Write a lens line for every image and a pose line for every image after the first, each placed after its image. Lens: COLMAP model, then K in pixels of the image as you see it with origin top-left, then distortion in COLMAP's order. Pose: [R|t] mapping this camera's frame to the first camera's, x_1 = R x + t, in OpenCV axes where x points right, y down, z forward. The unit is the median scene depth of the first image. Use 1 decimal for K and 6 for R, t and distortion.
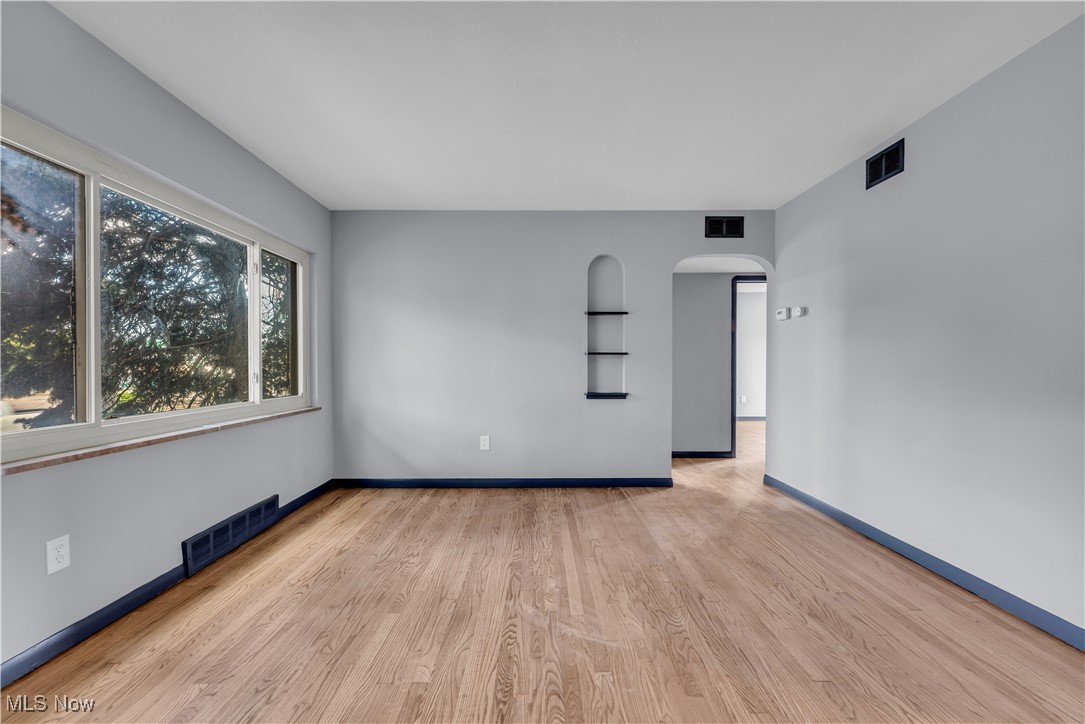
lens RADIAL K [[436.4, 0, 536.5], [0, 436.4, 371.0], [0, 0, 1]] dist [0.000599, -0.000223]
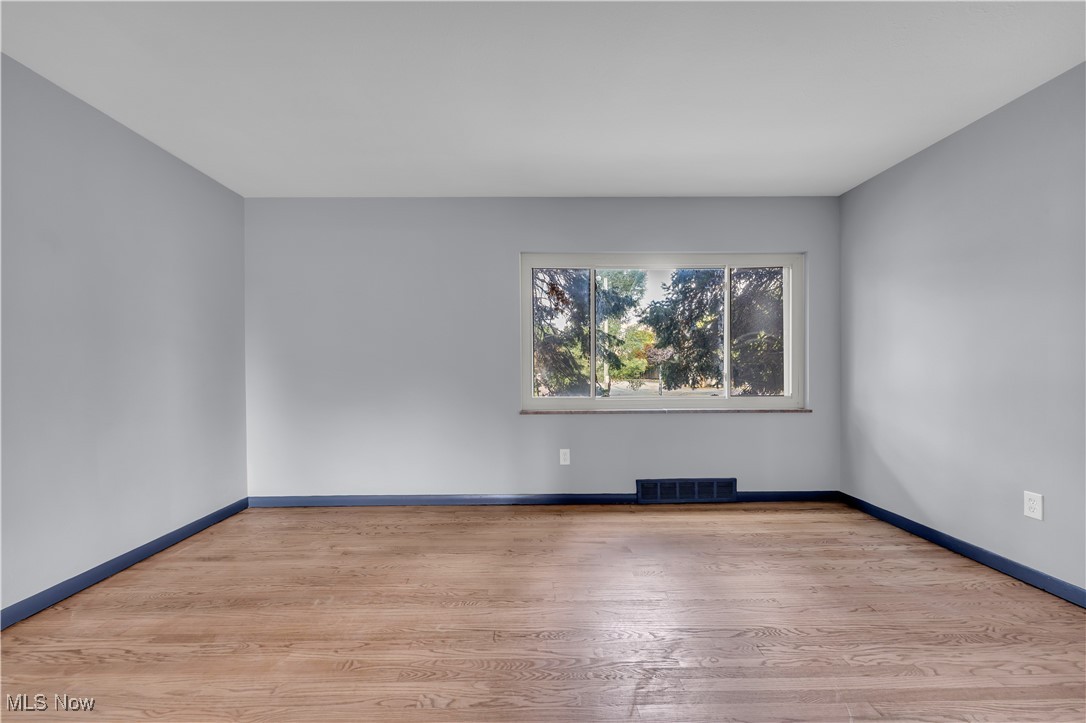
lens RADIAL K [[433.9, 0, 536.8], [0, 433.9, 367.0], [0, 0, 1]] dist [-0.002379, -0.000117]
pose [[0.015918, 0.001661, -0.999872, 0.512886], [-0.010583, 0.999943, 0.001492, -0.008455], [0.999817, 0.010558, 0.015935, 0.422686]]
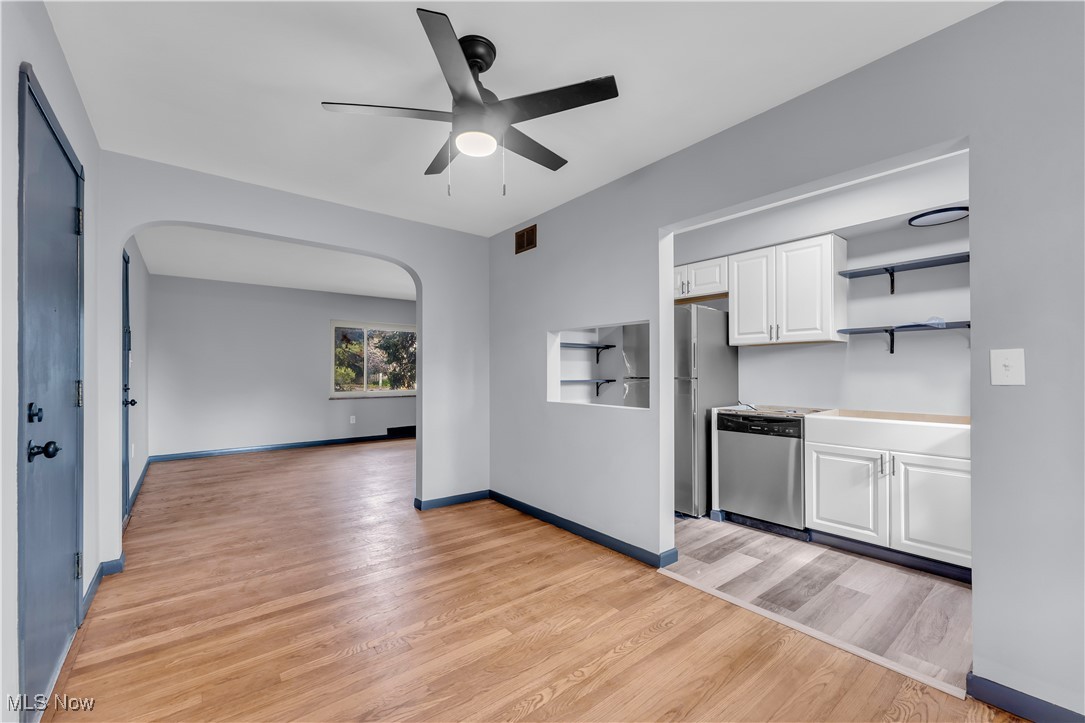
lens RADIAL K [[436.4, 0, 536.5], [0, 436.4, 370.5], [0, 0, 1]] dist [0.000599, -0.000223]
pose [[0.622727, -0.004506, -0.782426, 1.777109], [-0.009524, 0.999866, -0.013338, -0.015545], [0.782381, 0.015758, 0.622601, -0.147939]]
